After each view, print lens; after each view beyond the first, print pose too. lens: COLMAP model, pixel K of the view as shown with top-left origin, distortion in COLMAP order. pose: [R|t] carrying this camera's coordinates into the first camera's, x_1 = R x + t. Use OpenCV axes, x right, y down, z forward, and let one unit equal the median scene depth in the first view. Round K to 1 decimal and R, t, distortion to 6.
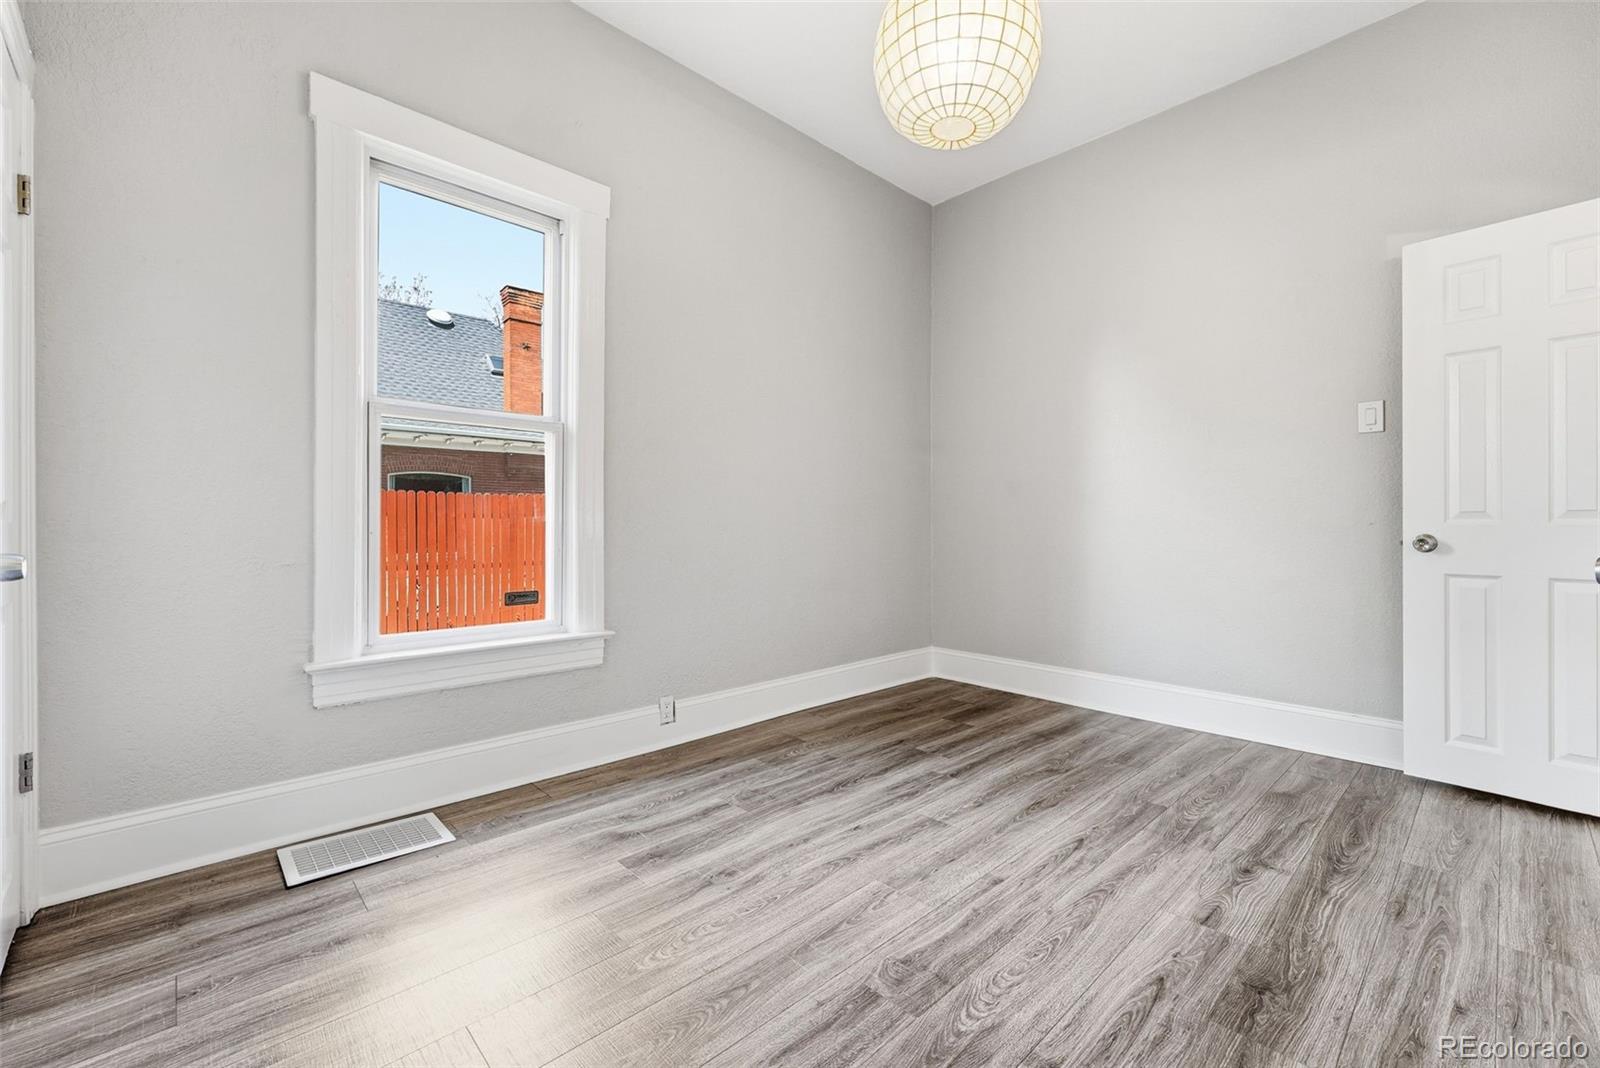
lens RADIAL K [[651.1, 0, 800.3], [0, 651.1, 537.0], [0, 0, 1]] dist [0.000840, 0.000091]
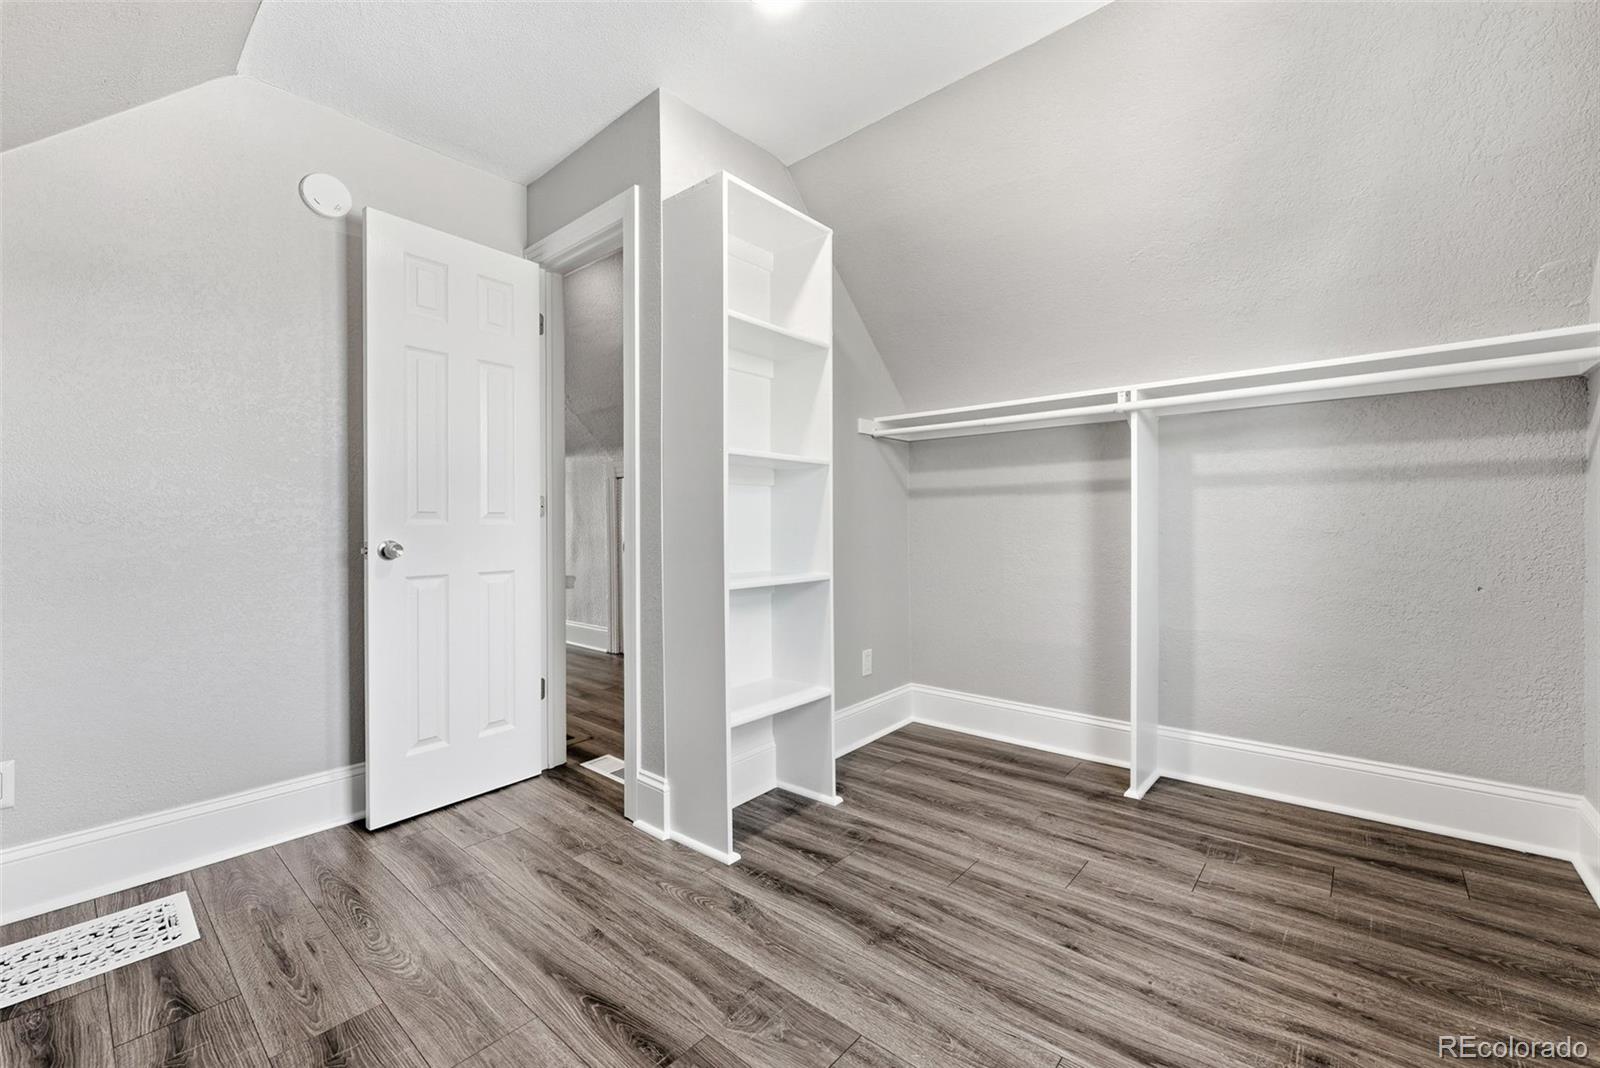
lens RADIAL K [[651.1, 0, 799.4], [0, 651.1, 541.8], [0, 0, 1]] dist [0.000840, 0.000091]
pose [[-0.106777, 0.008880, 0.994243, -0.936949], [0.002815, 0.999959, -0.008629, 0.013171], [-0.994279, 0.001878, -0.106798, 0.922575]]
